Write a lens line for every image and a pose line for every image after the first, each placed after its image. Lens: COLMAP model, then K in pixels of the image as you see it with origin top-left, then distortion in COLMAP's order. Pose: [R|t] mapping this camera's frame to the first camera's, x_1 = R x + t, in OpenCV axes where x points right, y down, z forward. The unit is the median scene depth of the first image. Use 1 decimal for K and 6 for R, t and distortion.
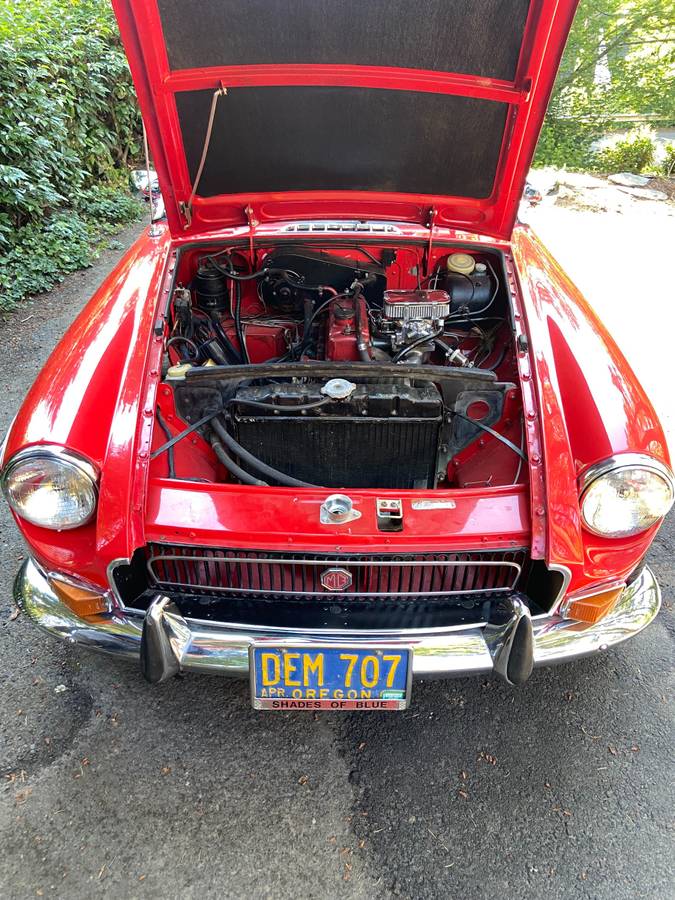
lens RADIAL K [[662.6, 0, 343.1], [0, 662.6, 448.2], [0, 0, 1]] dist [0.112592, -0.143019]
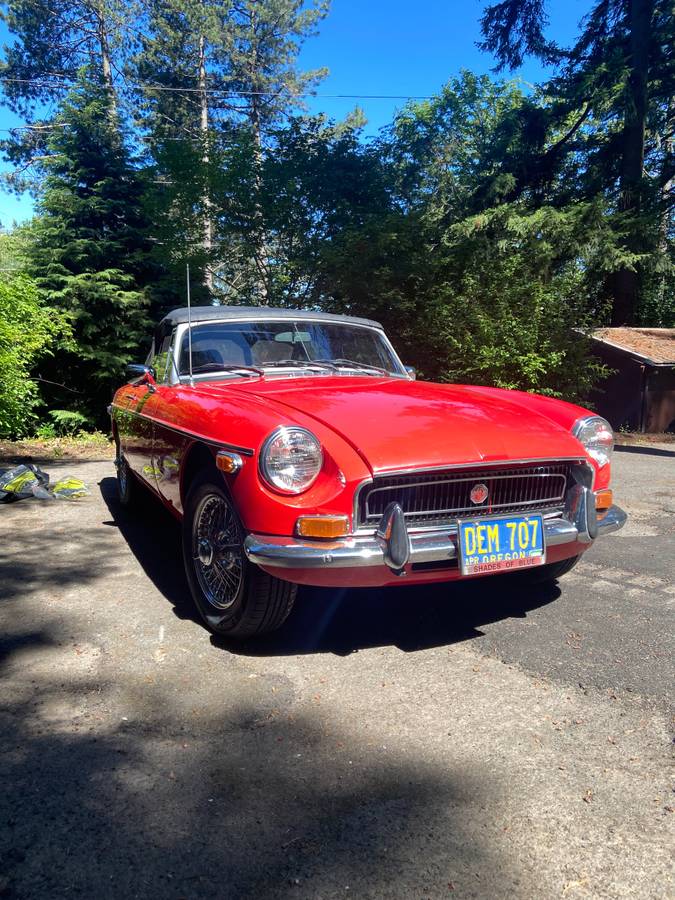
lens RADIAL K [[661.3, 0, 332.8], [0, 661.3, 450.2], [0, 0, 1]] dist [0.106510, -0.127524]
pose [[0.912107, -0.066555, 0.404513, -0.829794], [0.234814, 0.893648, -0.382434, 0.545375], [-0.336039, 0.443806, 0.830731, -0.201891]]
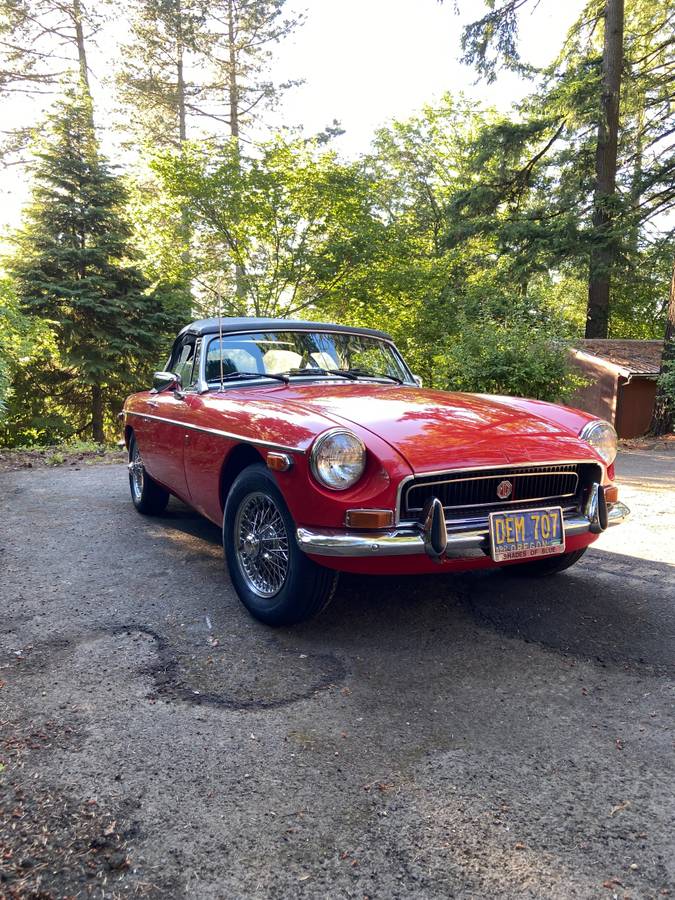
lens RADIAL K [[662.6, 0, 343.1], [0, 662.6, 448.2], [0, 0, 1]] dist [0.112592, -0.143019]
pose [[0.891749, -0.061820, 0.448288, -1.013606], [0.254475, 0.887661, -0.383797, 0.579768], [-0.374202, 0.456329, 0.807302, -0.262798]]
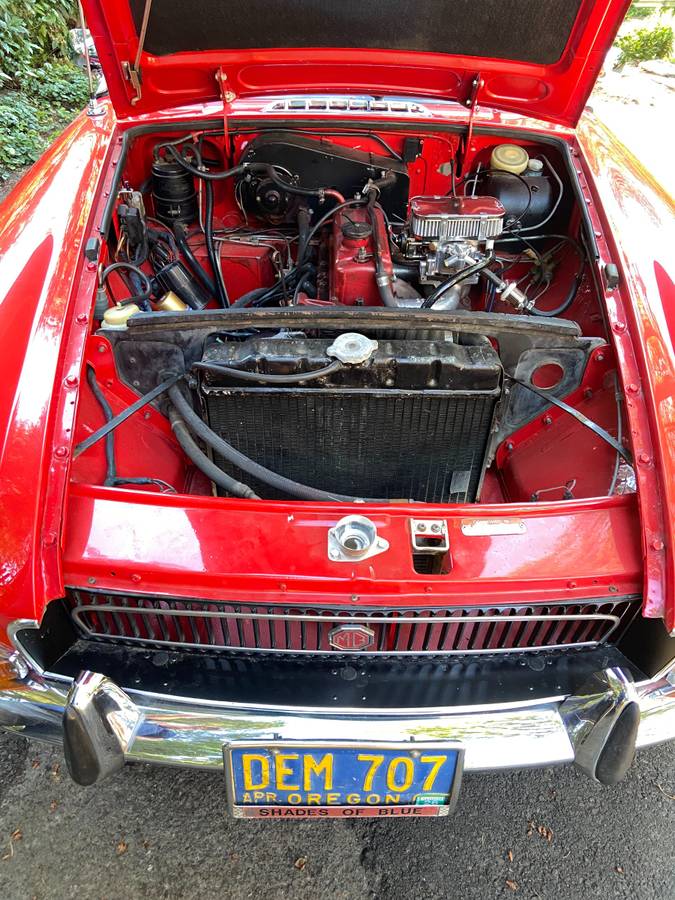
lens RADIAL K [[662.6, 0, 343.1], [0, 662.6, 448.2], [0, 0, 1]] dist [0.112592, -0.143019]
pose [[0.999846, 0.004782, 0.016907, -0.027034], [-0.006960, 0.991329, 0.131222, -0.075236], [-0.016133, -0.131320, 0.991209, 0.299850]]
